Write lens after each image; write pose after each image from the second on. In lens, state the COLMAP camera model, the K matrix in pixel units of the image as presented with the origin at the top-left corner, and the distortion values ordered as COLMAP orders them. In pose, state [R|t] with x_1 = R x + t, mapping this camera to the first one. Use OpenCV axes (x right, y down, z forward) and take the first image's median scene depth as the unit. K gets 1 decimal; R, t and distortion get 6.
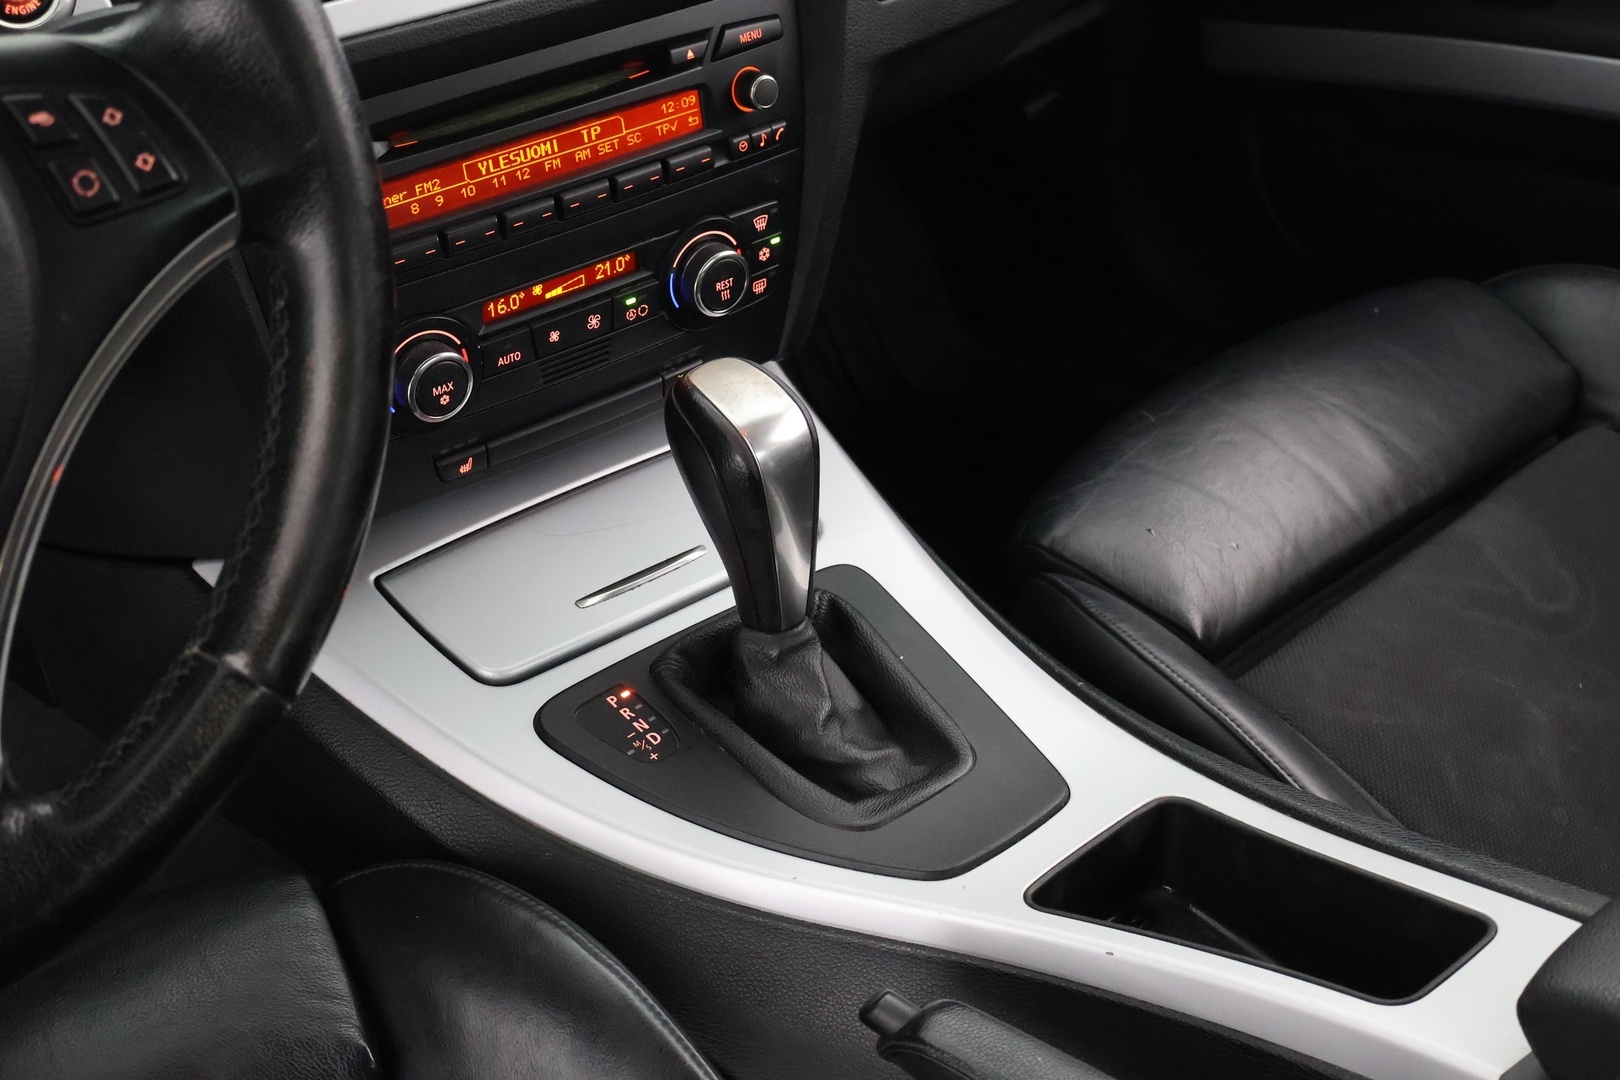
lens RADIAL K [[2232.8, 0, 796.2], [0, 2232.8, 531.0], [0, 0, 1]] dist [0.019302, 0.000000]
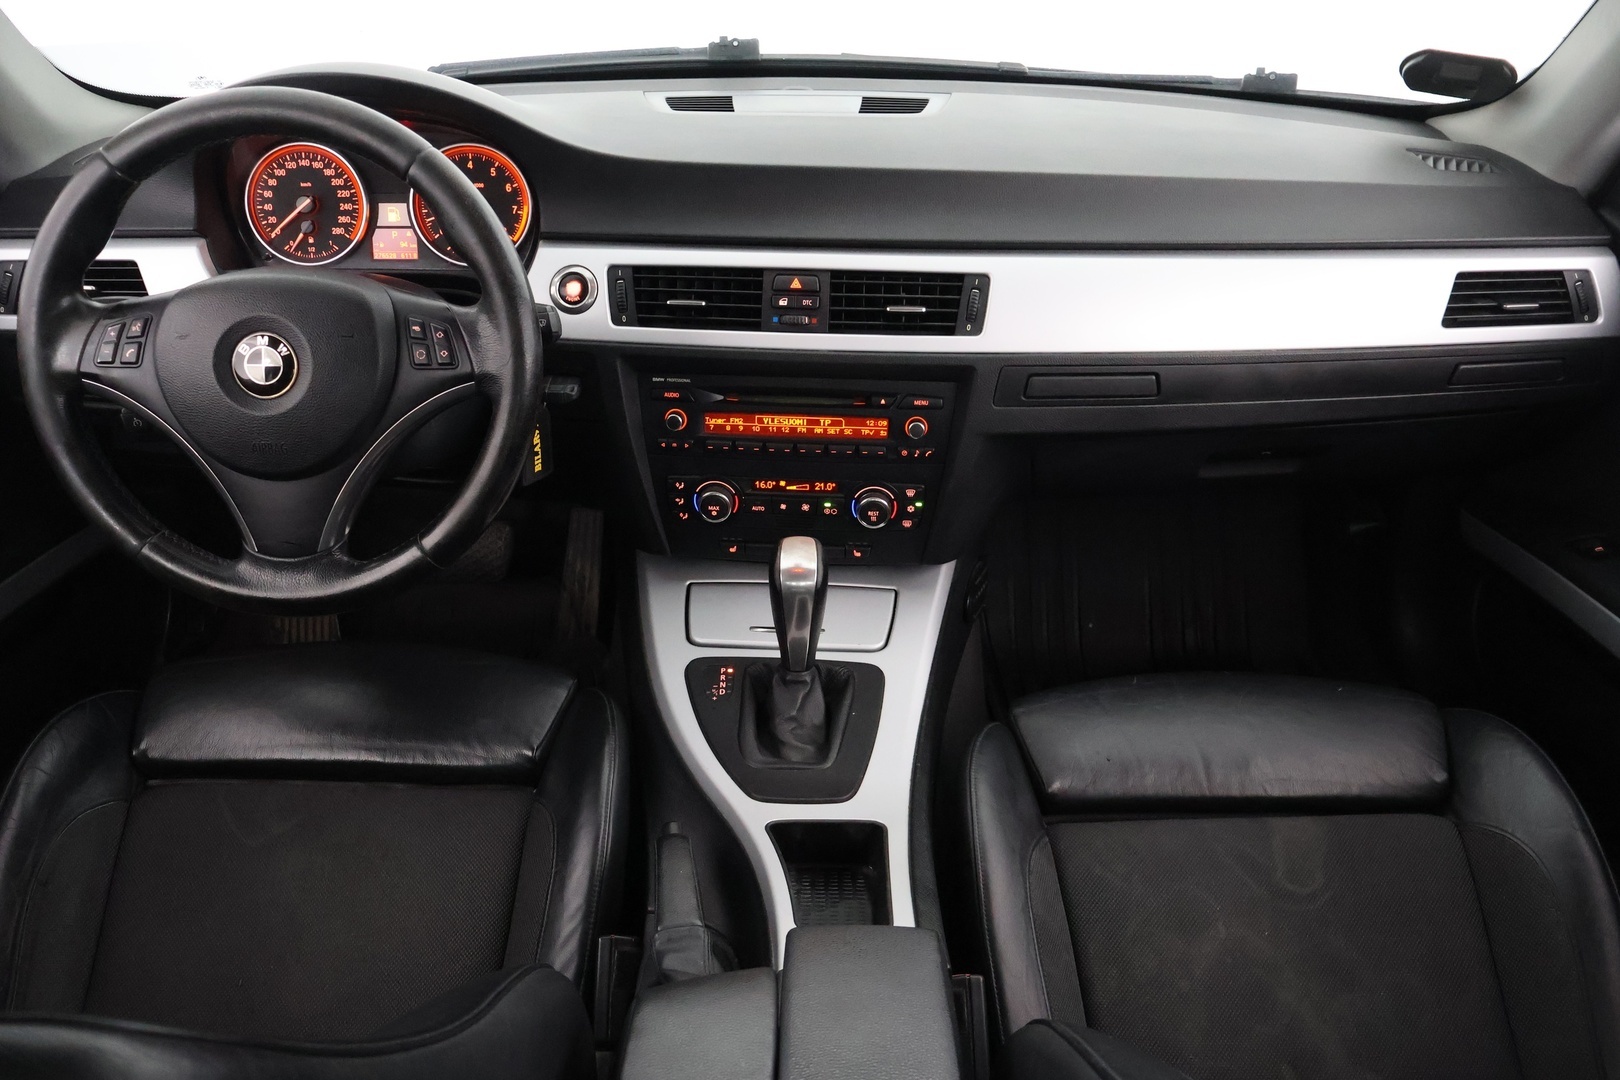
lens RADIAL K [[1344.4, 0, 813.5], [0, 1344.4, 528.6], [0, 0, 1]] dist [-0.011980, -0.000438]
pose [[0.736073, 0.332118, -0.589825, 0.685695], [-0.384138, 0.922409, 0.040003, -0.131894], [0.557345, 0.197129, 0.806540, -0.014211]]
